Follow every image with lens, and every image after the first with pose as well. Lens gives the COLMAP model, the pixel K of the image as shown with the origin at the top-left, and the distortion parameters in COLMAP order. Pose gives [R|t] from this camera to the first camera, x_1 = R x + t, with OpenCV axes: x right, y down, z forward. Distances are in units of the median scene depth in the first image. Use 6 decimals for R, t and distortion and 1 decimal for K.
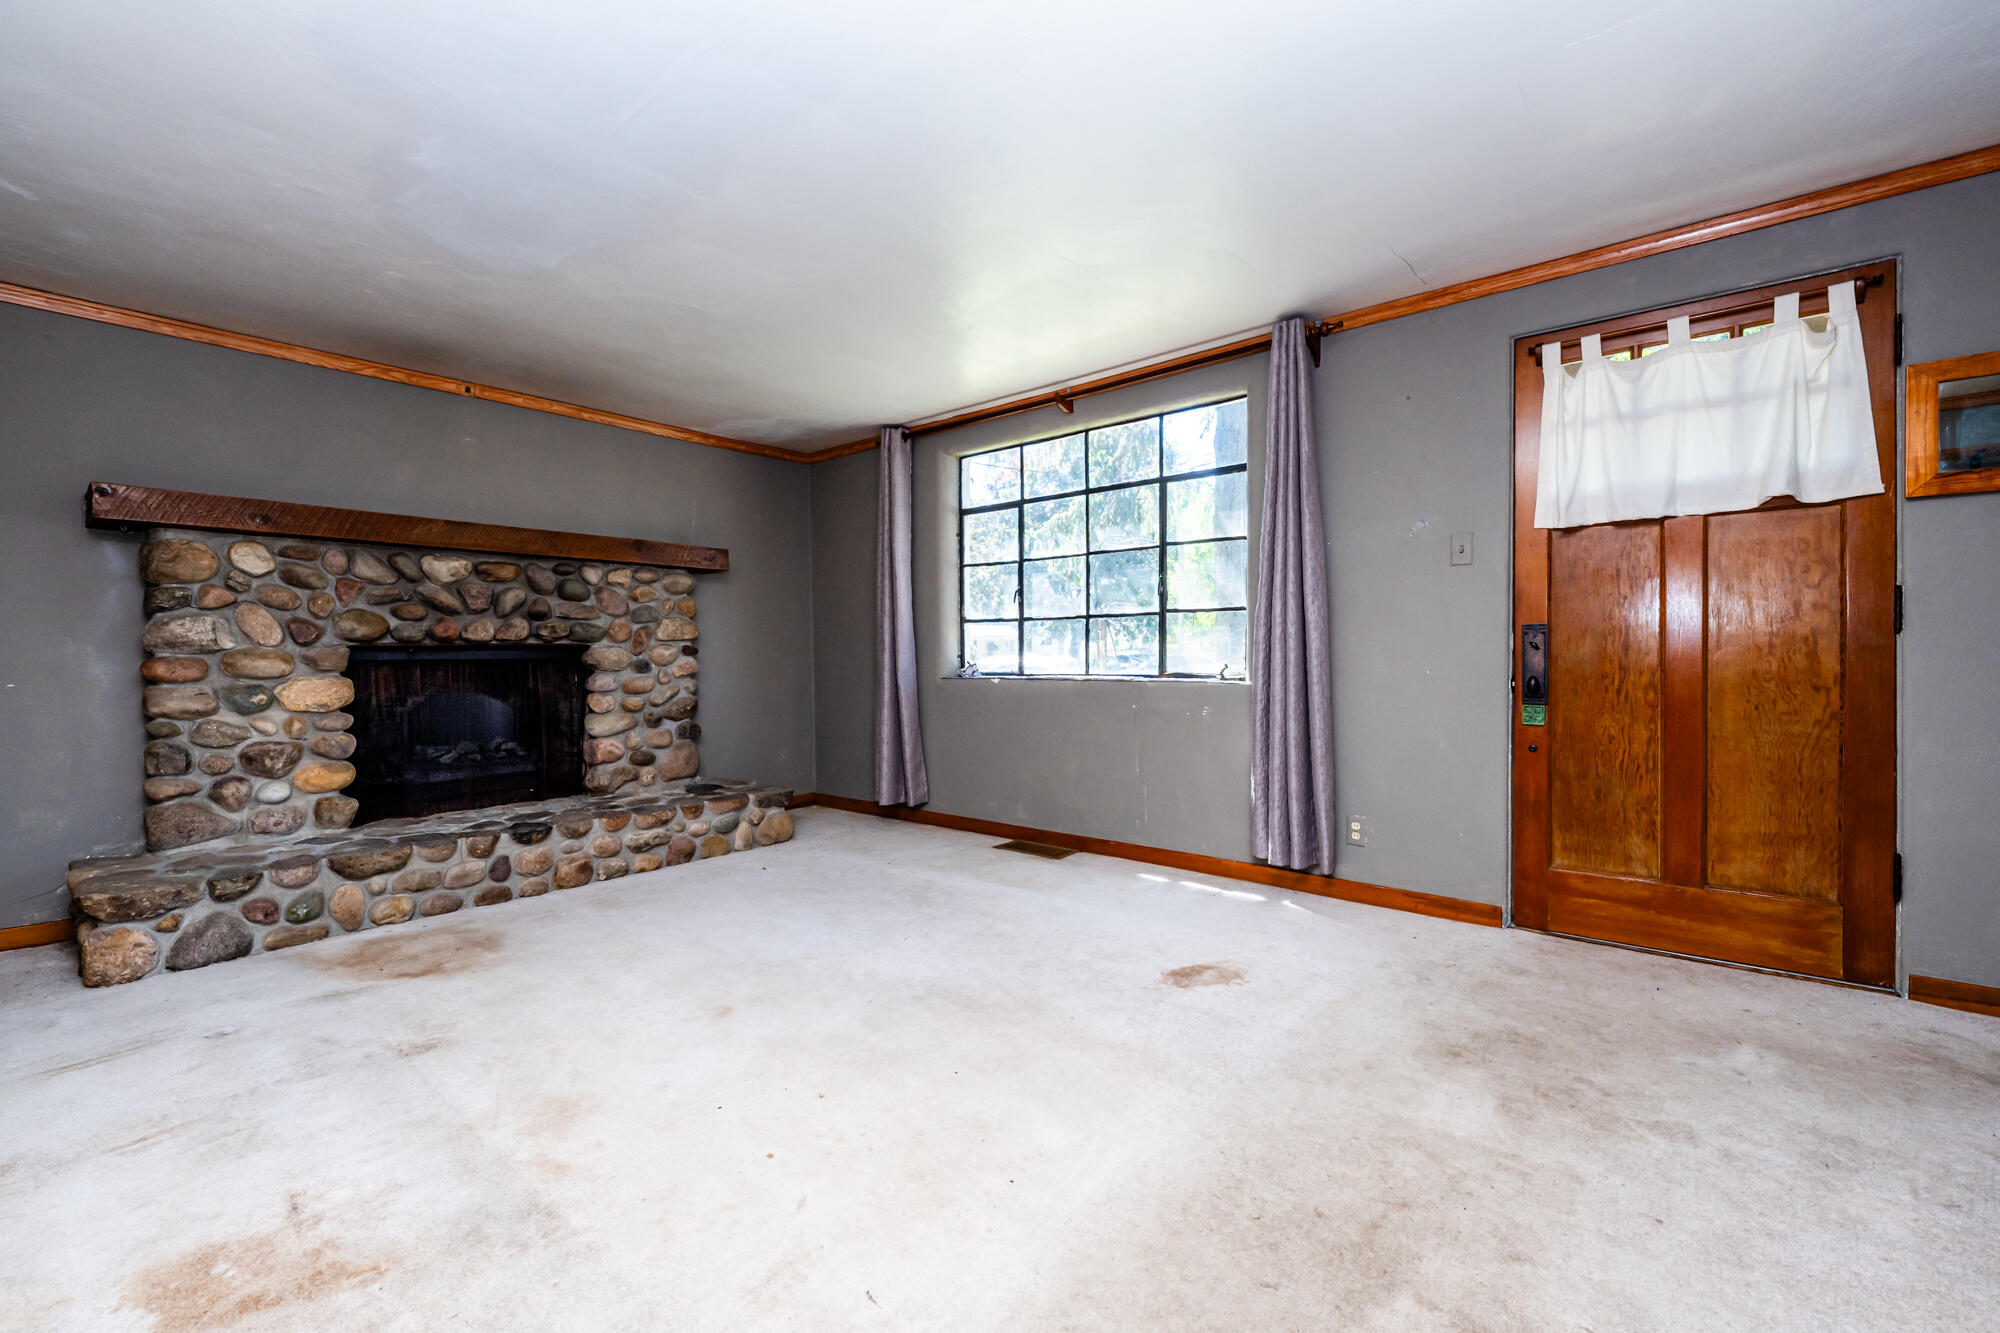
lens RADIAL K [[817.1, 0, 999.7], [0, 817.1, 672.5], [0, 0, 1]] dist [-0.000520, 0.000076]
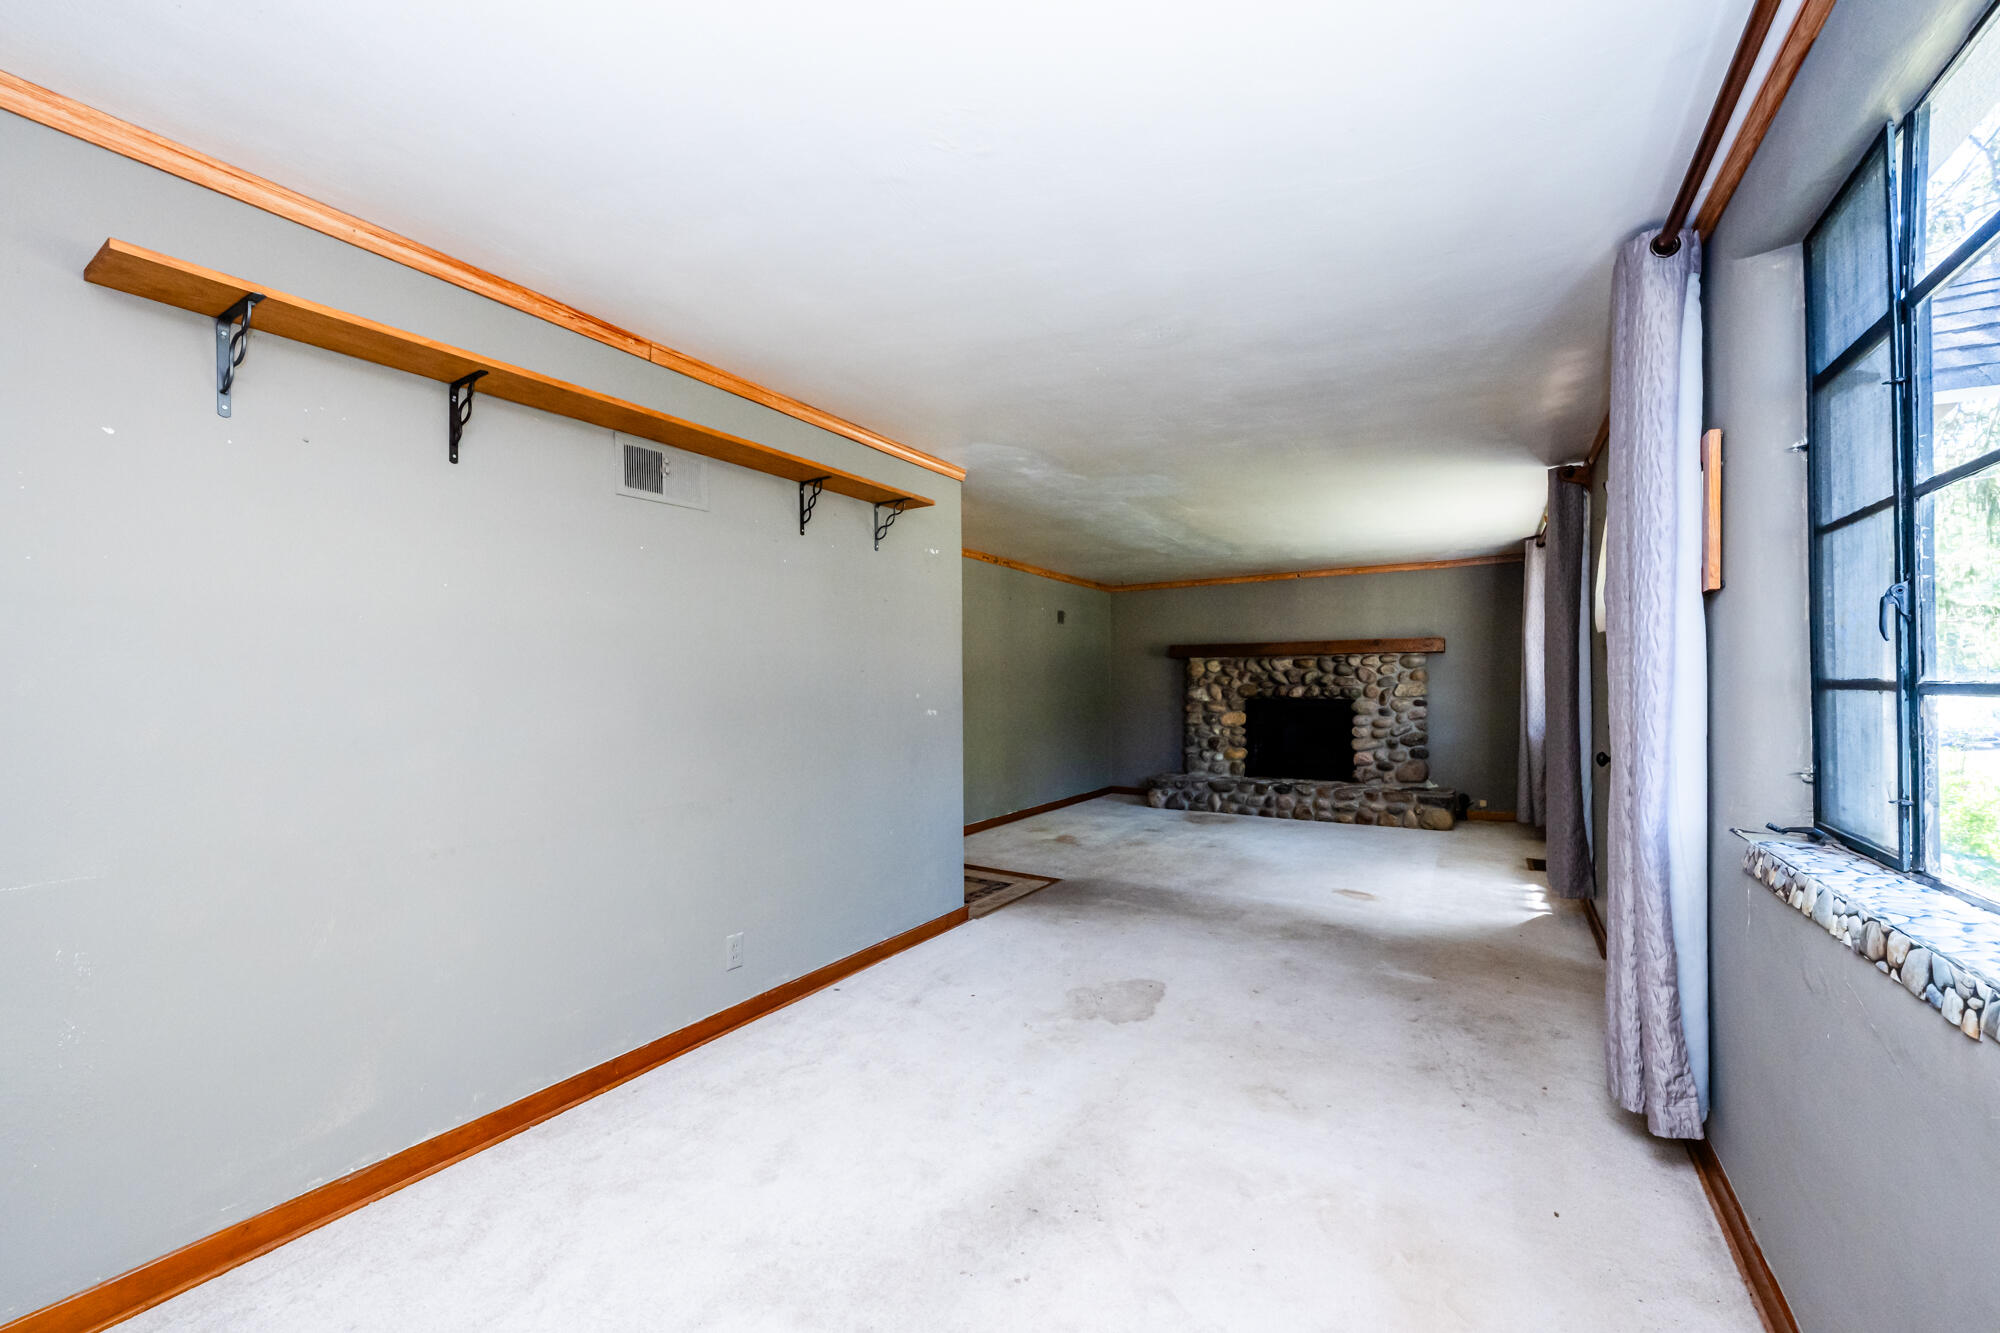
lens RADIAL K [[817.1, 0, 1002.0], [0, 817.1, 671.5], [0, 0, 1]] dist [-0.000520, 0.000076]
pose [[0.157891, -0.007742, -0.987426, 1.288885], [-0.017183, 0.999796, -0.010586, -0.069809], [0.987307, 0.018638, 0.157726, -0.066036]]
